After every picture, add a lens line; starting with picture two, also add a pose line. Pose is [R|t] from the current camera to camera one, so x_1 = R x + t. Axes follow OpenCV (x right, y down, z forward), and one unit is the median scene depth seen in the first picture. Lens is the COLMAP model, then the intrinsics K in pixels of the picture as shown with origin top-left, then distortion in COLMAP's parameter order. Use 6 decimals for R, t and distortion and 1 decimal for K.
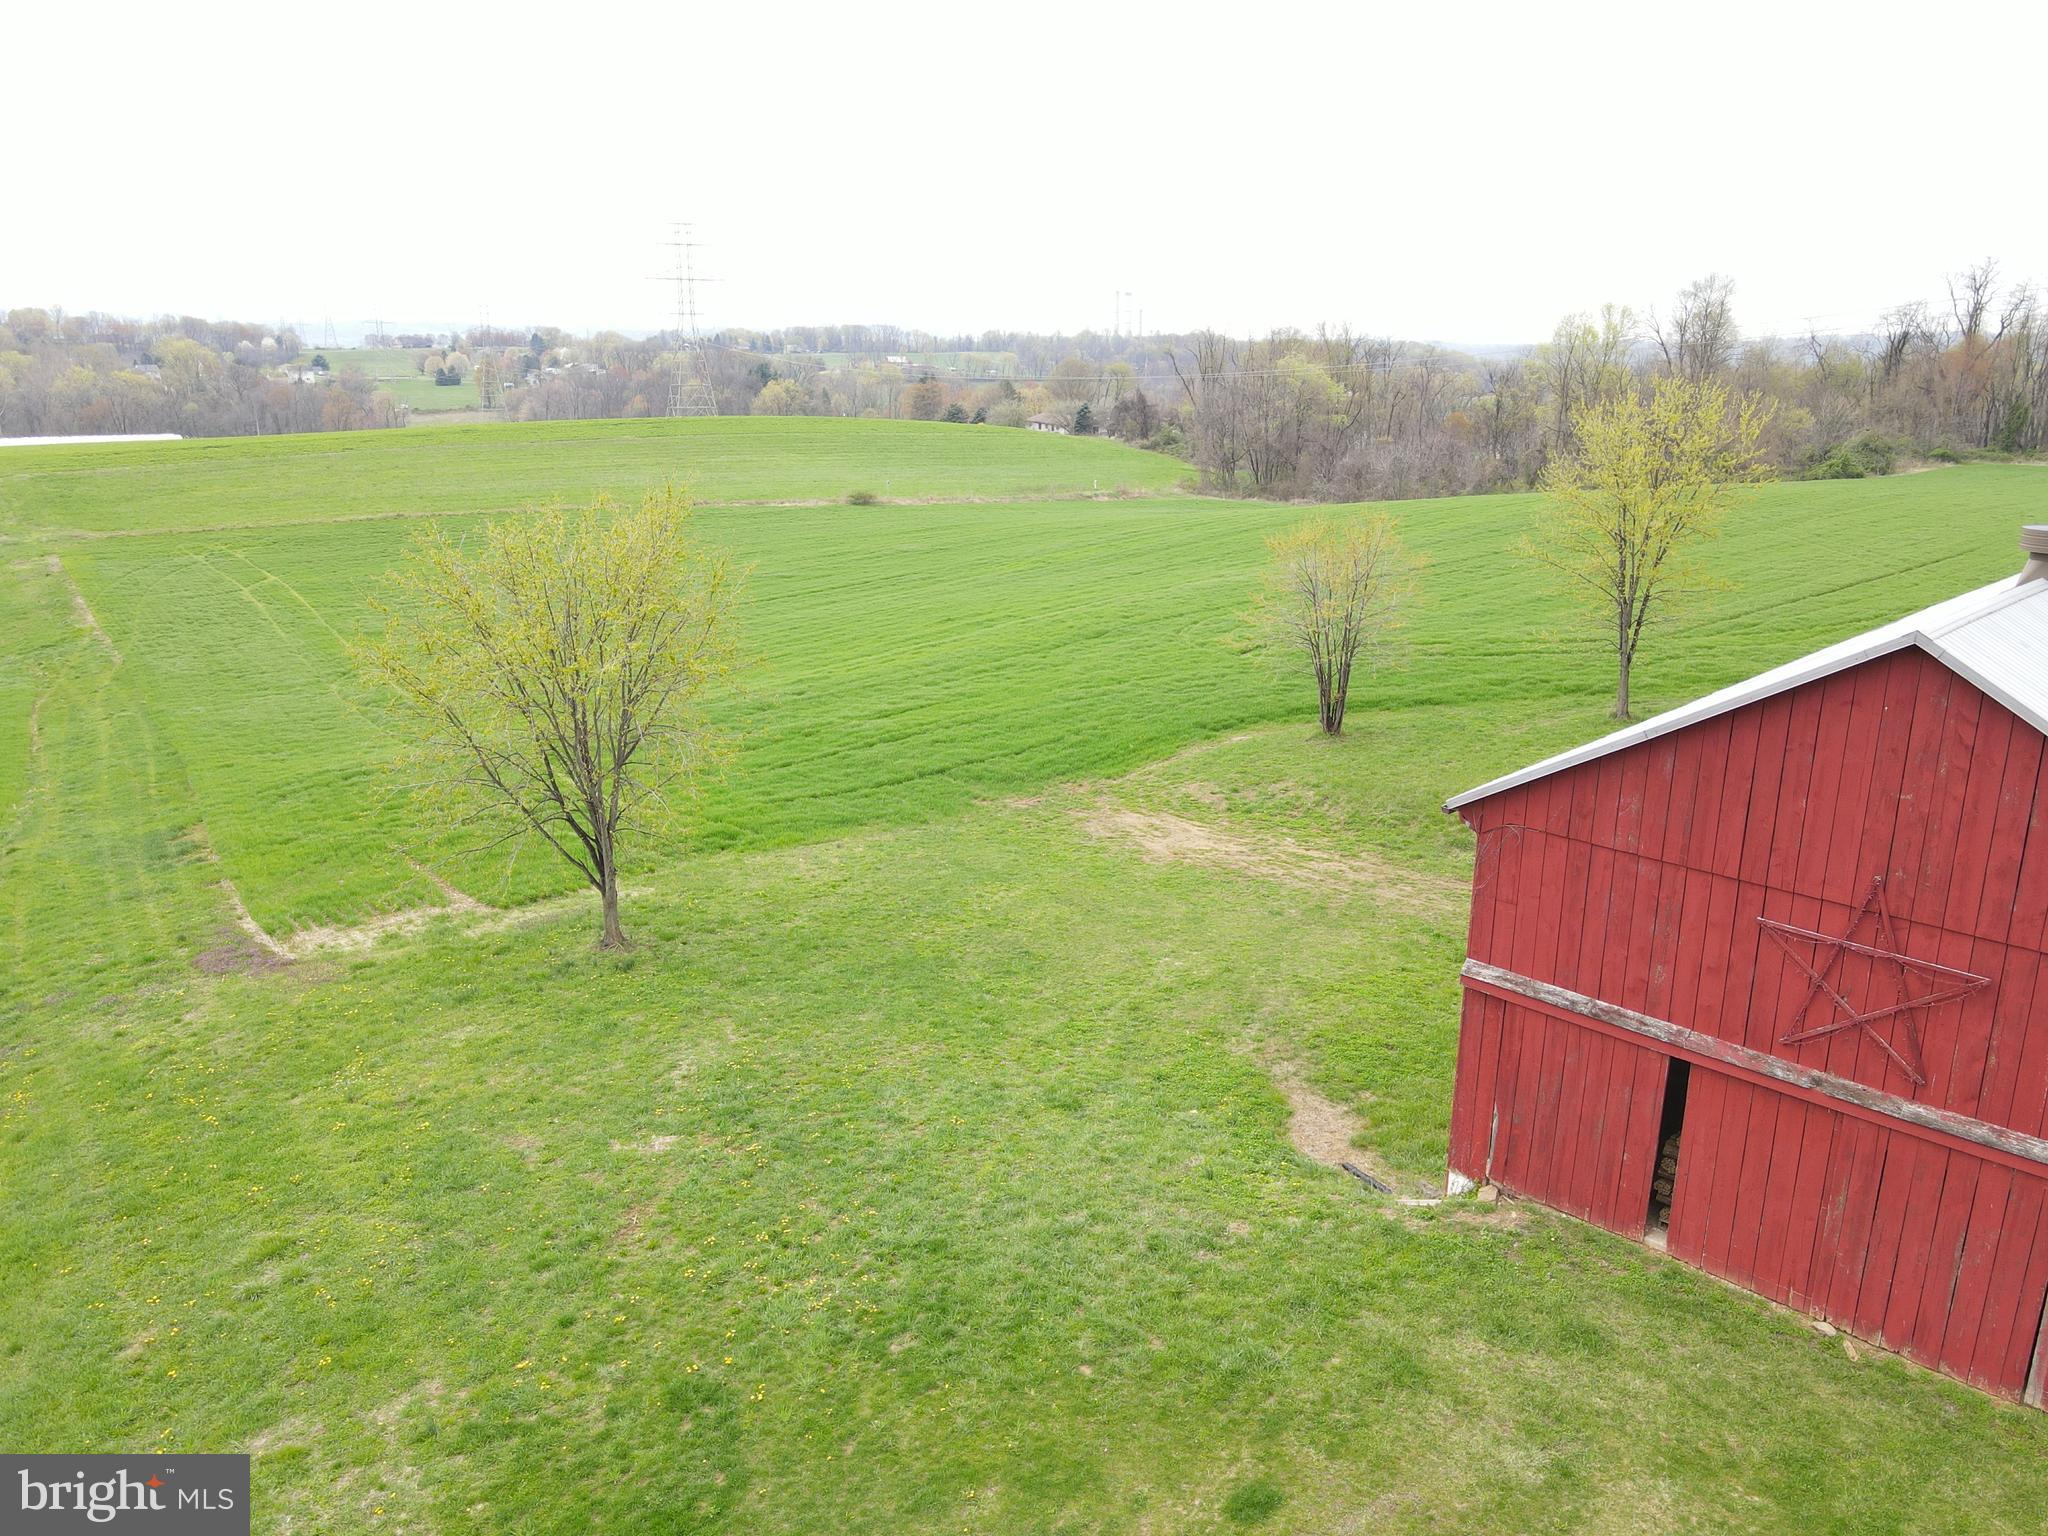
lens RADIAL K [[1505.2, 0, 1017.9], [0, 1505.2, 761.6], [0, 0, 1]] dist [0.002117, 0.019754]
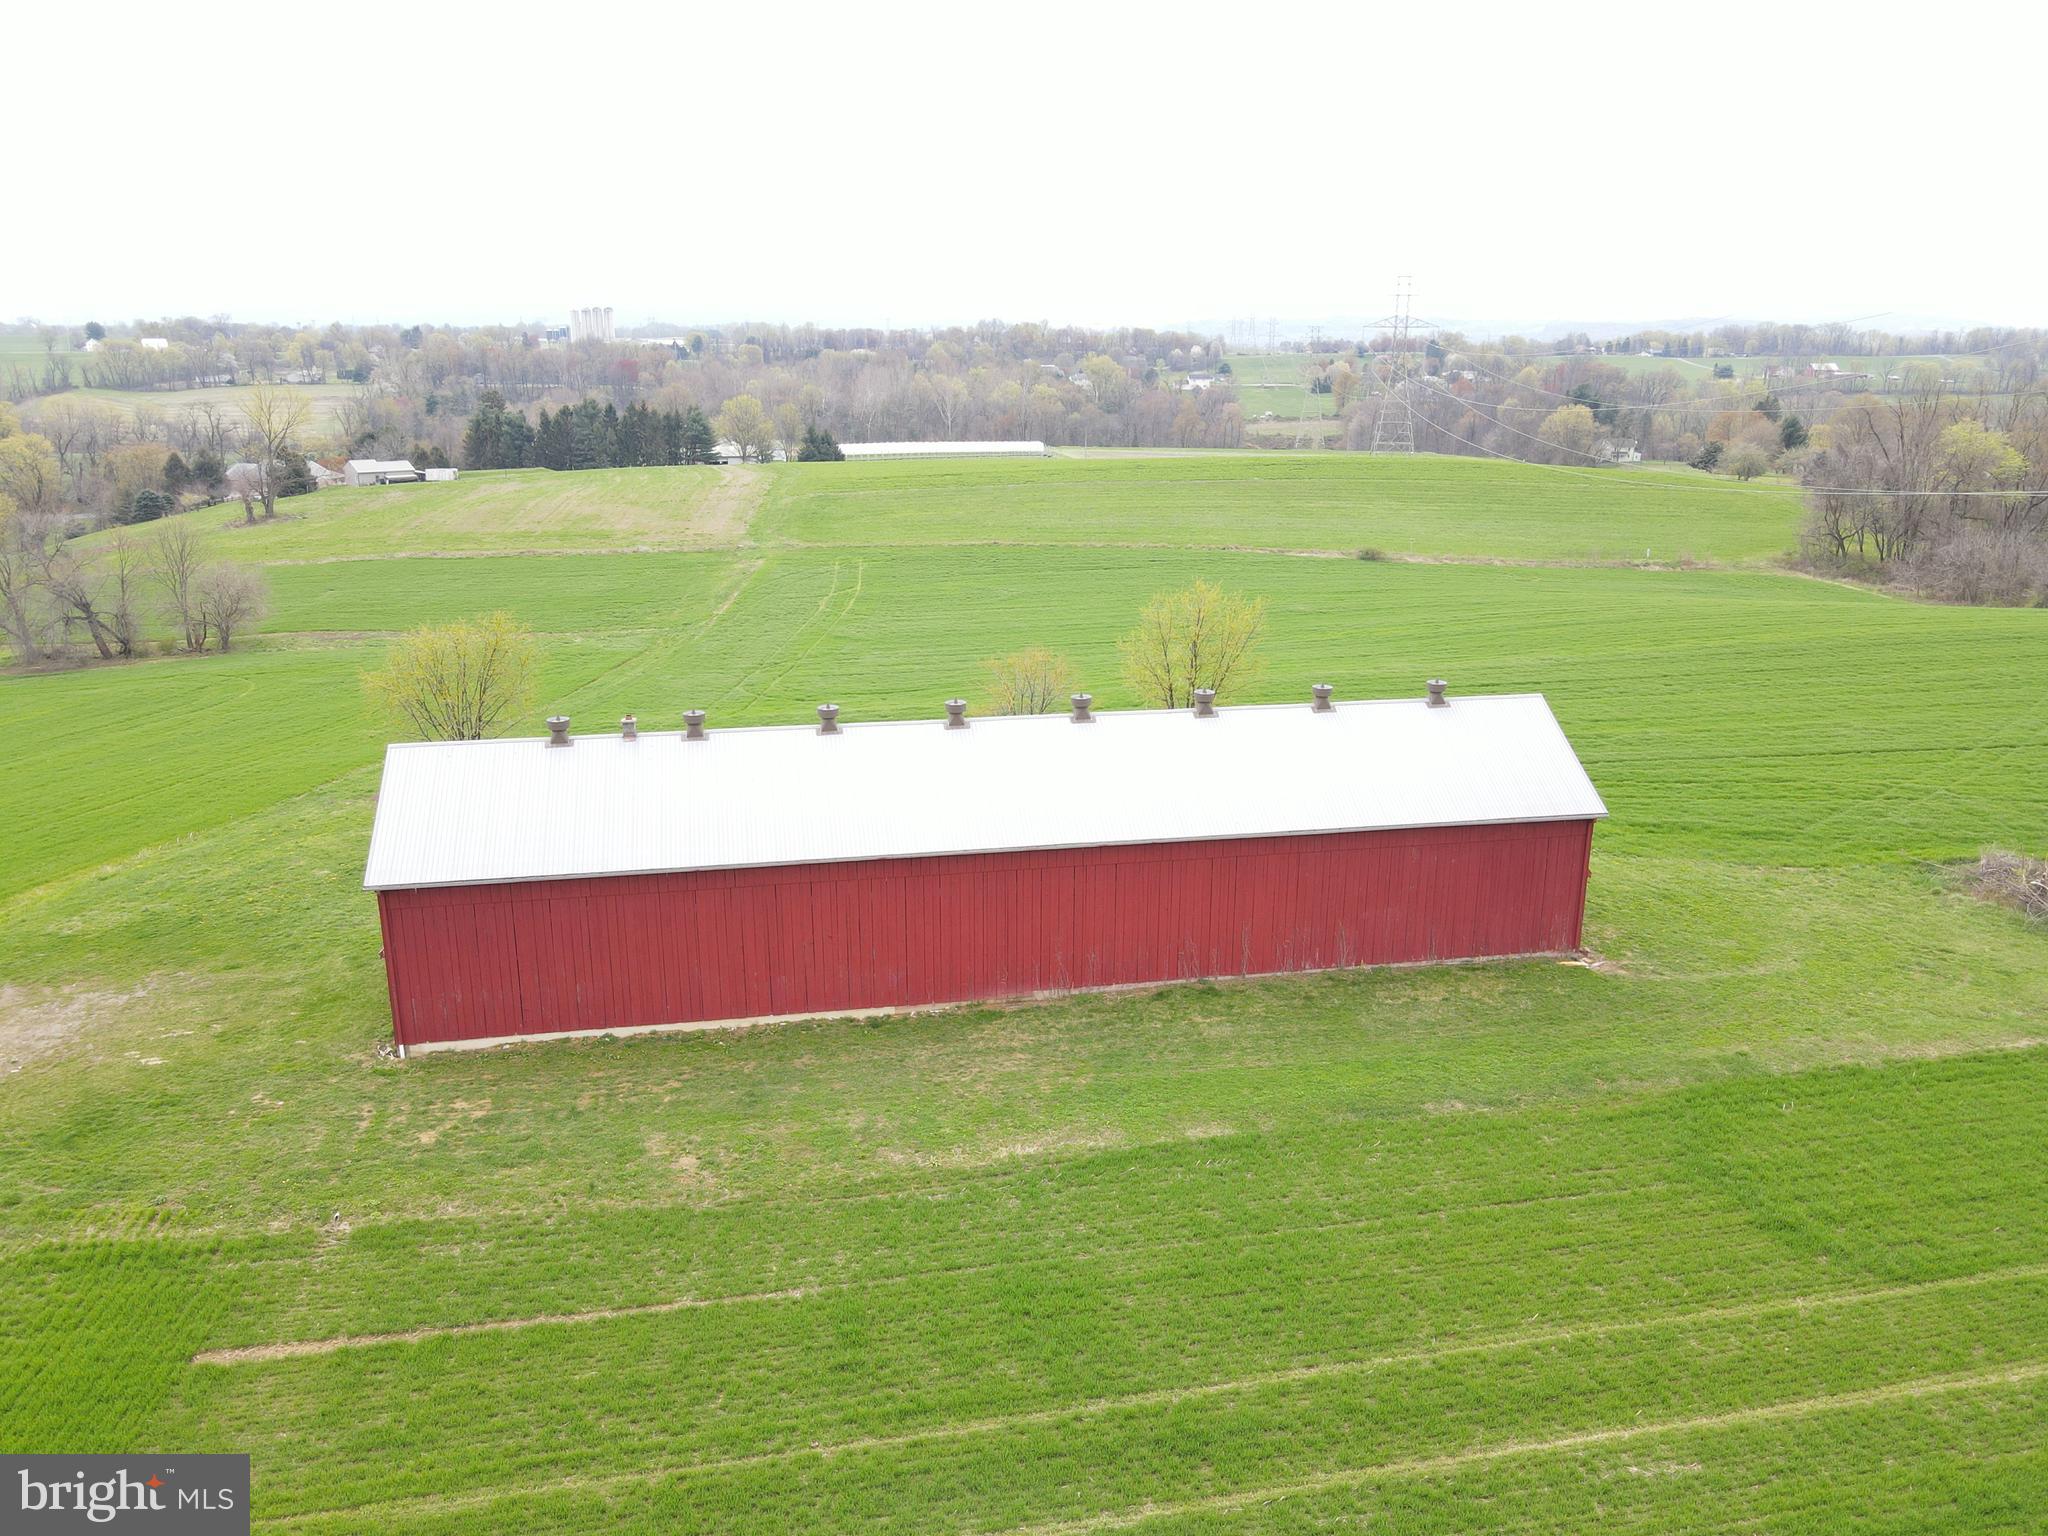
lens RADIAL K [[1505.2, 0, 1022.8], [0, 1505.2, 748.8], [0, 0, 1]] dist [0.002117, 0.019754]
pose [[0.827724, 0.147655, -0.541360, 1.000324], [-0.149135, 0.987948, 0.041439, -0.119599], [0.540954, 0.046436, 0.839769, -0.272559]]
